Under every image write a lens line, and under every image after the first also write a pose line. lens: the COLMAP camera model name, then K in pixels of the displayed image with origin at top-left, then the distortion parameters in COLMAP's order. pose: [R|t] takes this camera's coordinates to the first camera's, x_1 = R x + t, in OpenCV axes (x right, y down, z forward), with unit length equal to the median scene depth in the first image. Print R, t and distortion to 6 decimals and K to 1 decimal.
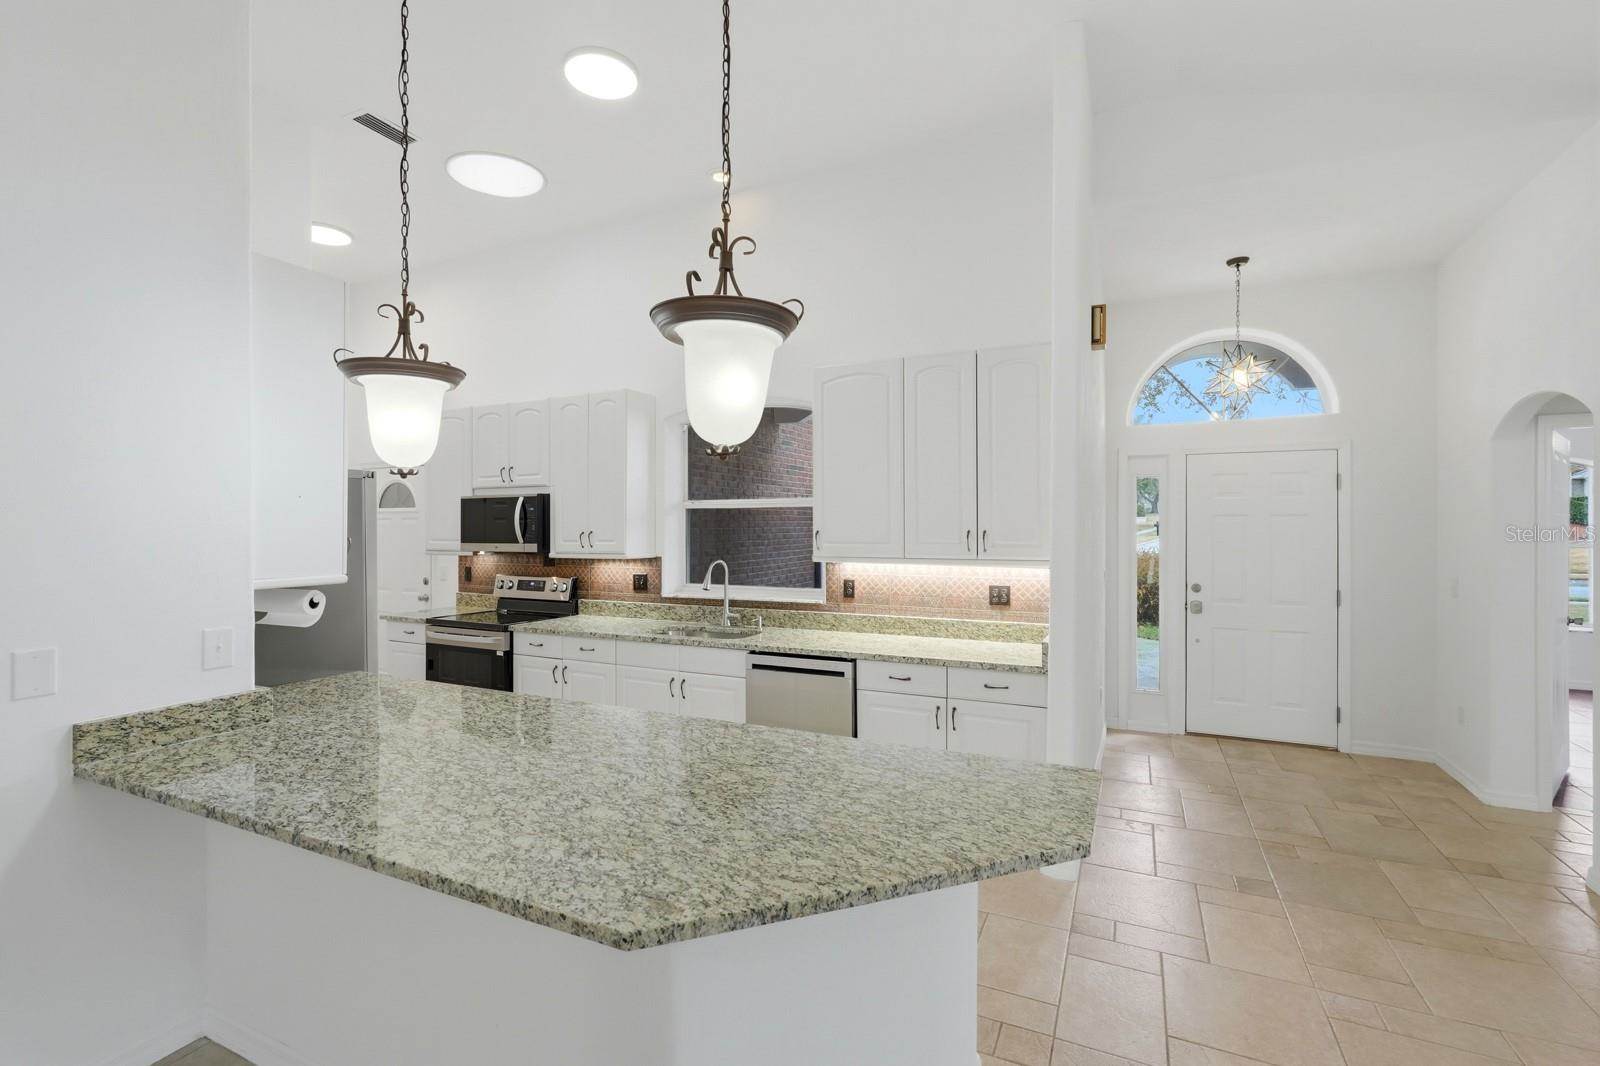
lens RADIAL K [[708.2, 0, 803.8], [0, 708.2, 524.5], [0, 0, 1]] dist [-0.016891, 0.006851]
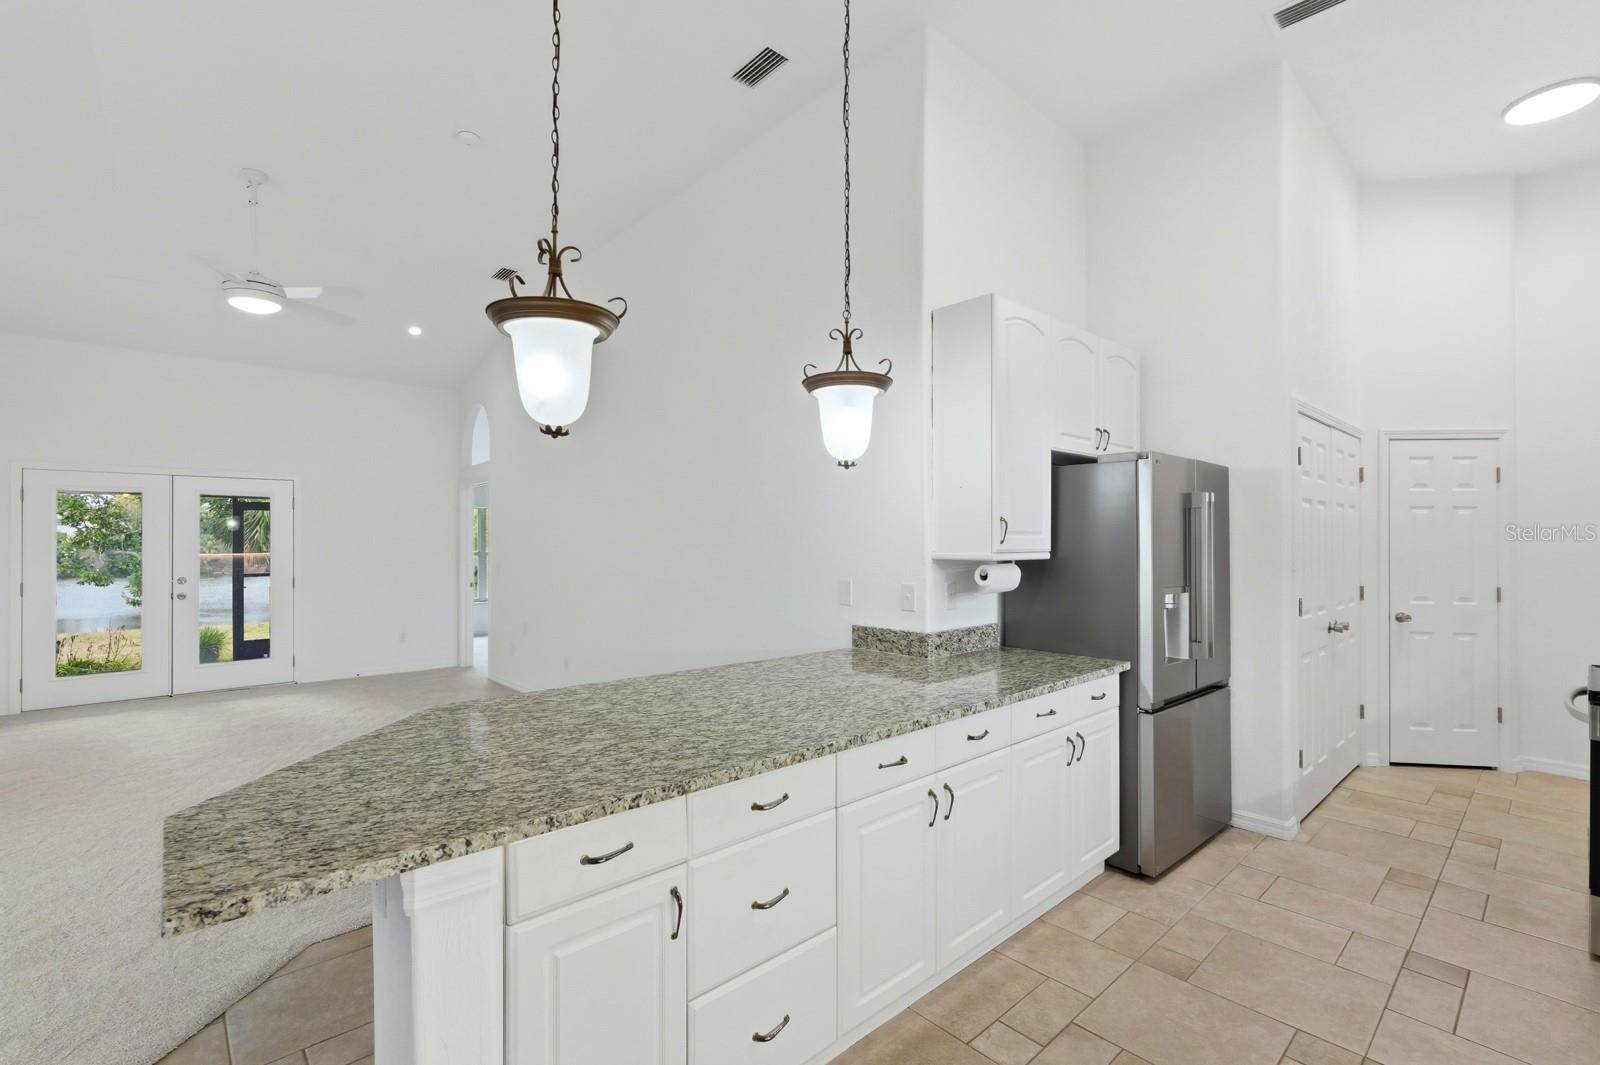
lens RADIAL K [[708.2, 0, 803.8], [0, 708.2, 536.0], [0, 0, 1]] dist [-0.016891, 0.006851]
pose [[-0.376393, -0.003314, -0.926454, 0.307971], [0.000714, 0.999992, -0.003868, 0.028994], [0.926460, -0.002118, -0.376388, 0.692782]]
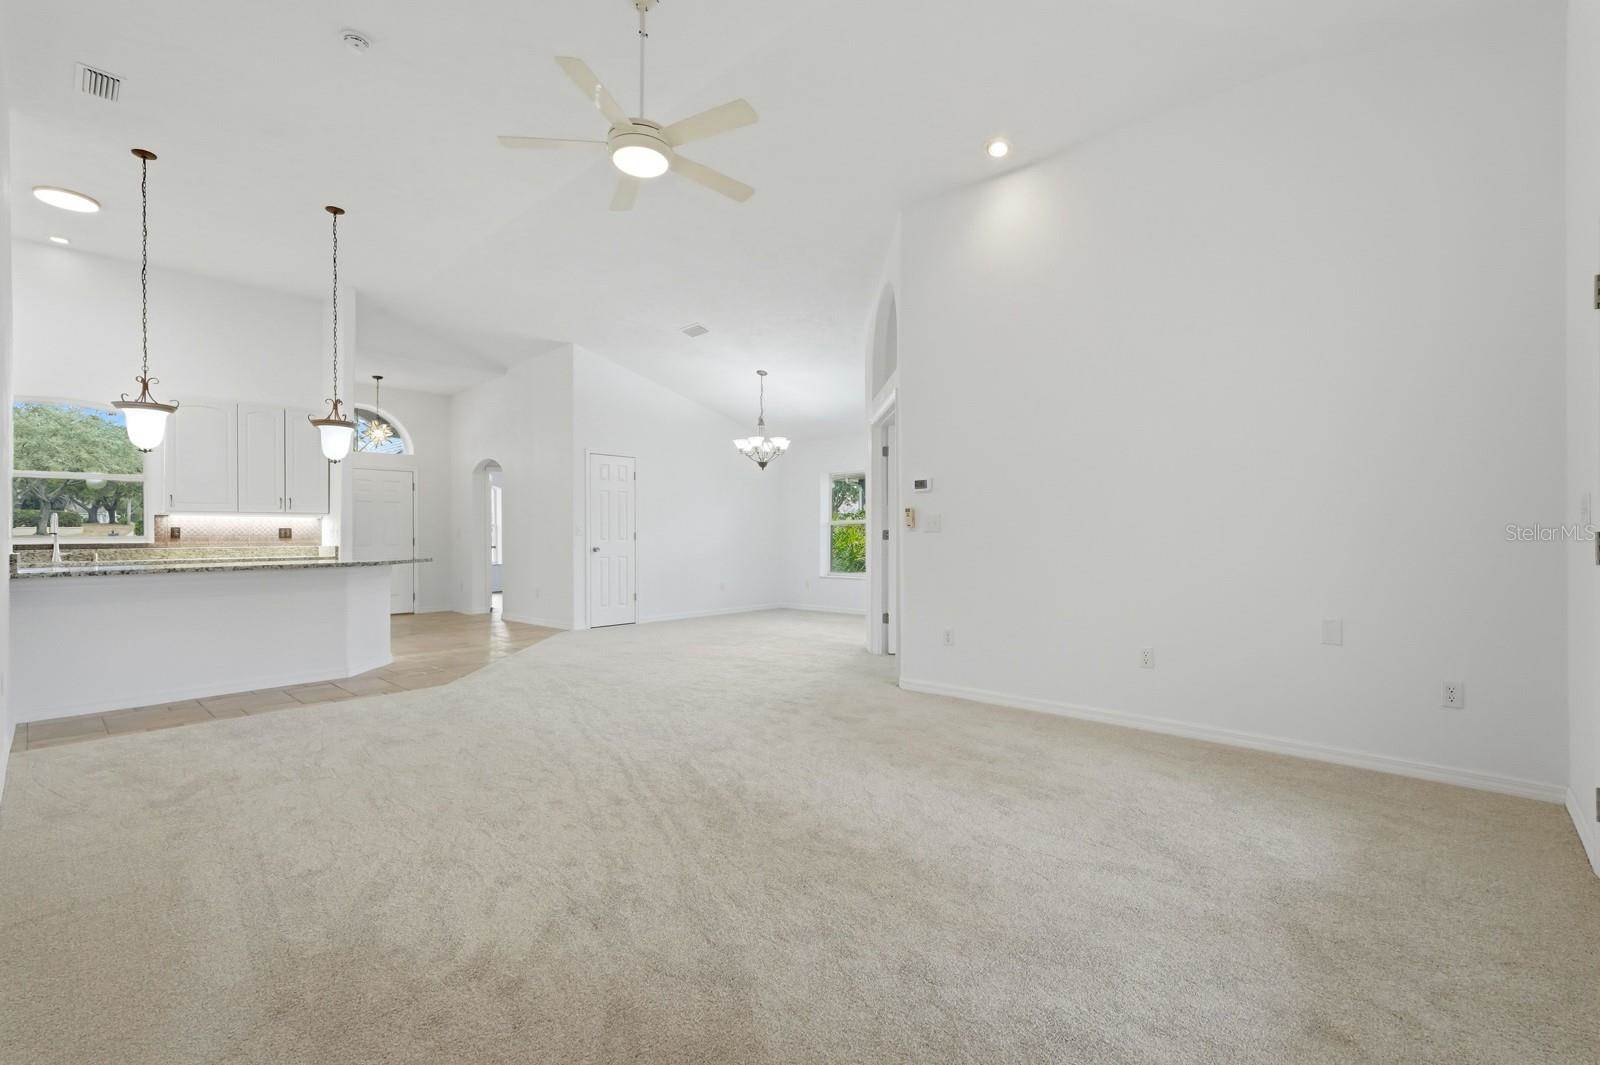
lens RADIAL K [[708.2, 0, 789.1], [0, 708.2, 528.4], [0, 0, 1]] dist [-0.016891, 0.006851]
pose [[0.311750, 0.007609, 0.950134, -1.028427], [0.007317, 0.999919, -0.010409, 0.107366], [-0.950136, 0.010197, 0.311669, -0.838716]]
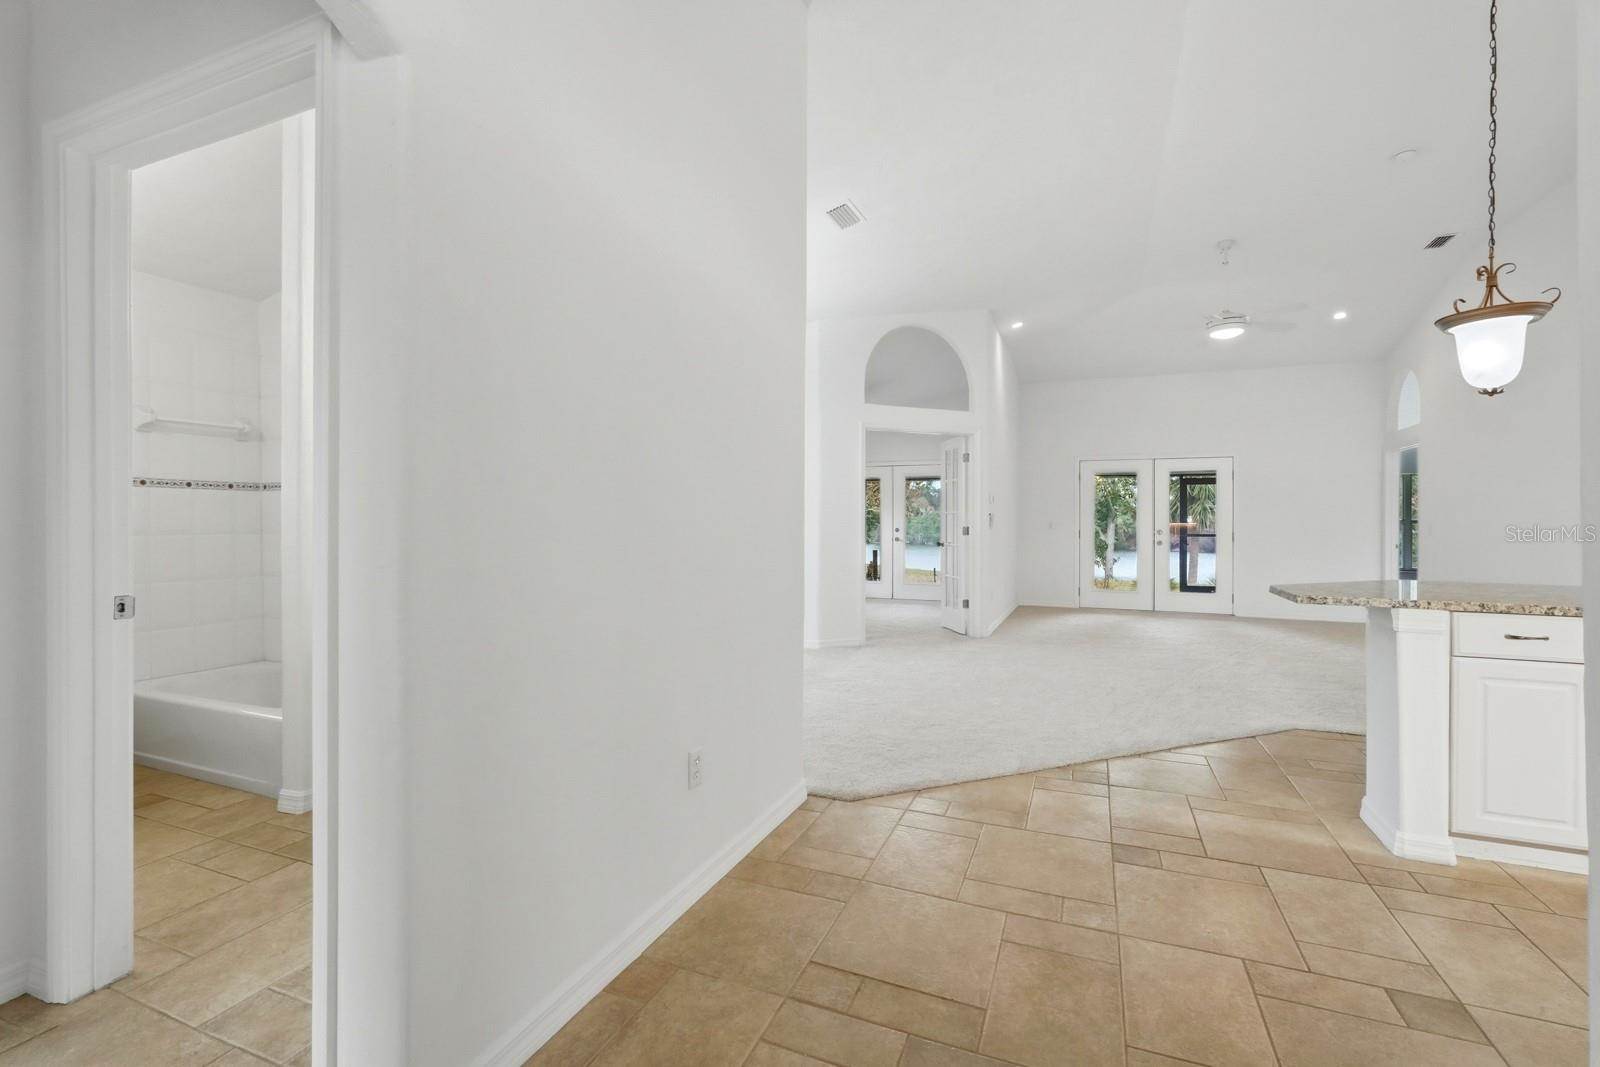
lens RADIAL K [[708.2, 0, 800.1], [0, 708.2, 521.7], [0, 0, 1]] dist [-0.016891, 0.006851]
pose [[-0.998658, -0.003838, -0.051644, 0.636136], [-0.003998, 0.999988, 0.002995, 0.083926], [0.051632, 0.003197, -0.998661, 1.003859]]
